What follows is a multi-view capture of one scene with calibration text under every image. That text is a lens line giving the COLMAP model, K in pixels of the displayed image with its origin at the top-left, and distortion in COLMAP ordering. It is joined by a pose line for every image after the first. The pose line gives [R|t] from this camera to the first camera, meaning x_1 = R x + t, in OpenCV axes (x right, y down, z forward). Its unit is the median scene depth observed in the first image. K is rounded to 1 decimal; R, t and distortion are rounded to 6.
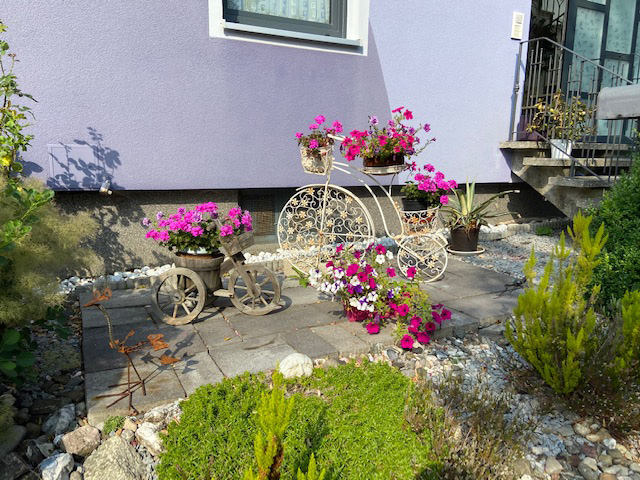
lens RADIAL K [[467.3, 0, 322.2], [0, 467.3, 238.9], [0, 0, 1]] dist [0.007583, 0.000060]
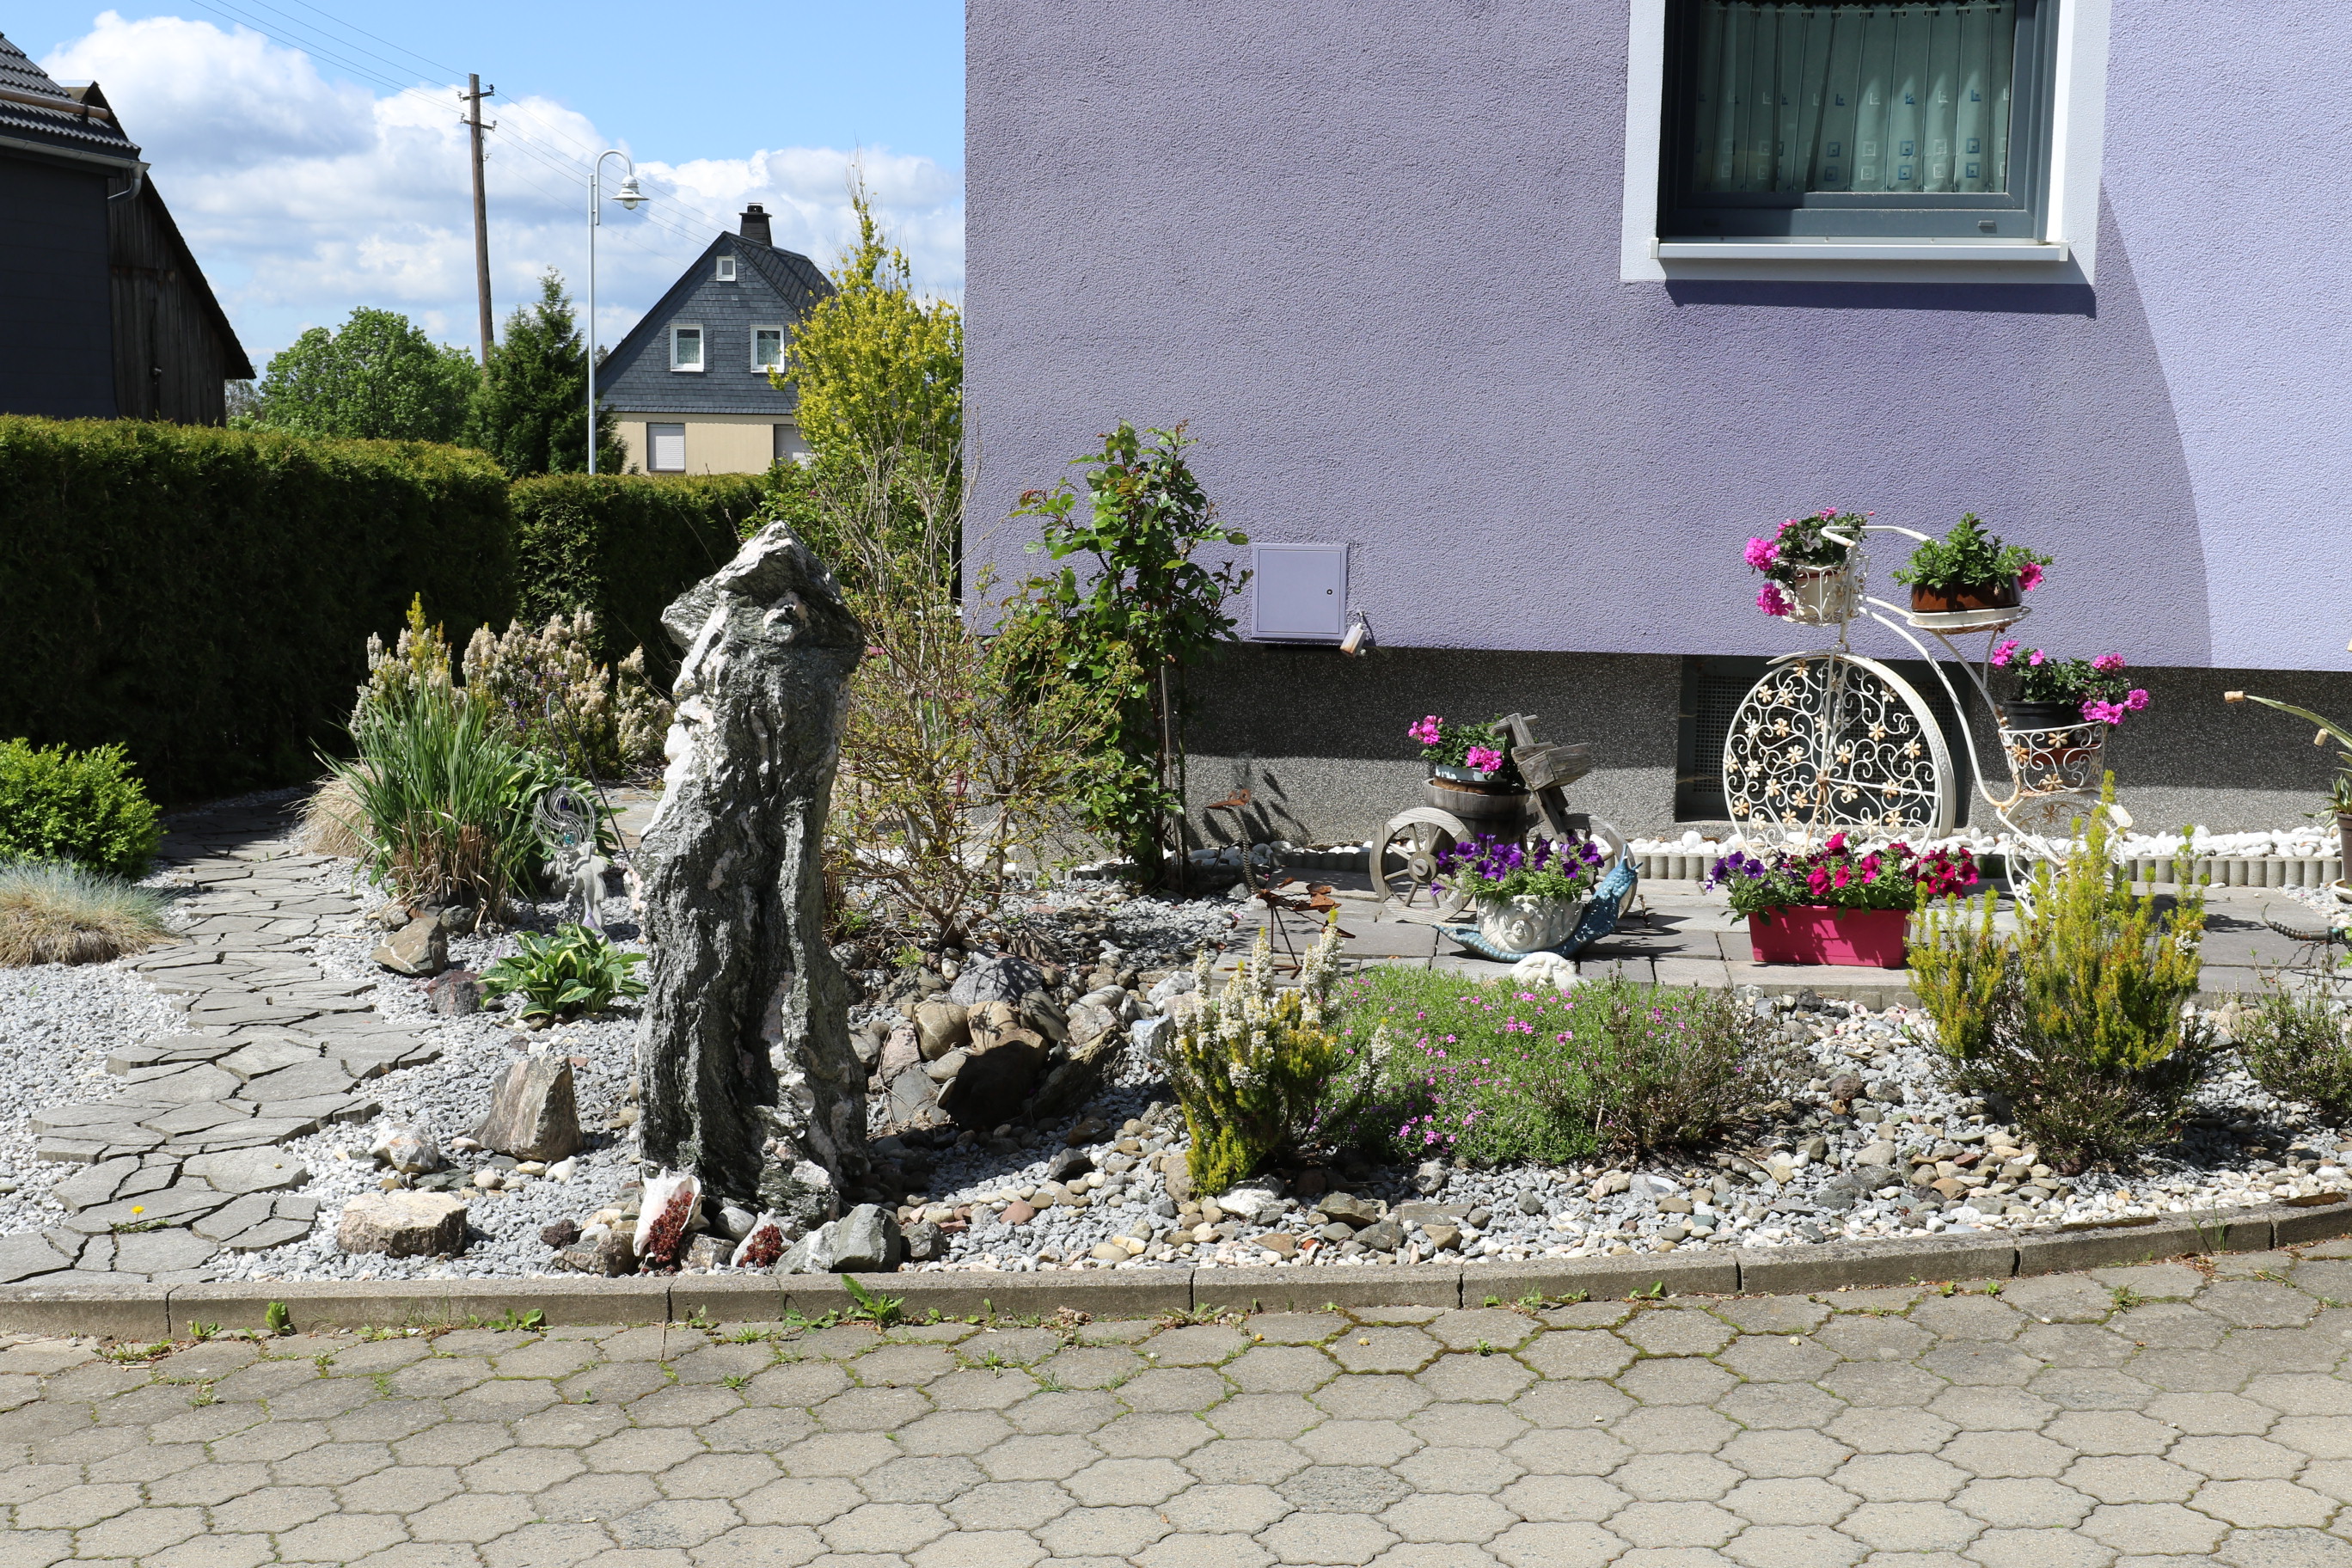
lens RADIAL K [[2707.7, 0, 1175.0], [0, 2707.7, 786.2], [0, 0, 1]] dist [-0.006176, 0.000000]
pose [[0.803381, 0.067681, -0.591607, 0.889659], [-0.109929, 0.993300, -0.035644, 0.132169], [0.585231, 0.093670, 0.805438, -1.102903]]
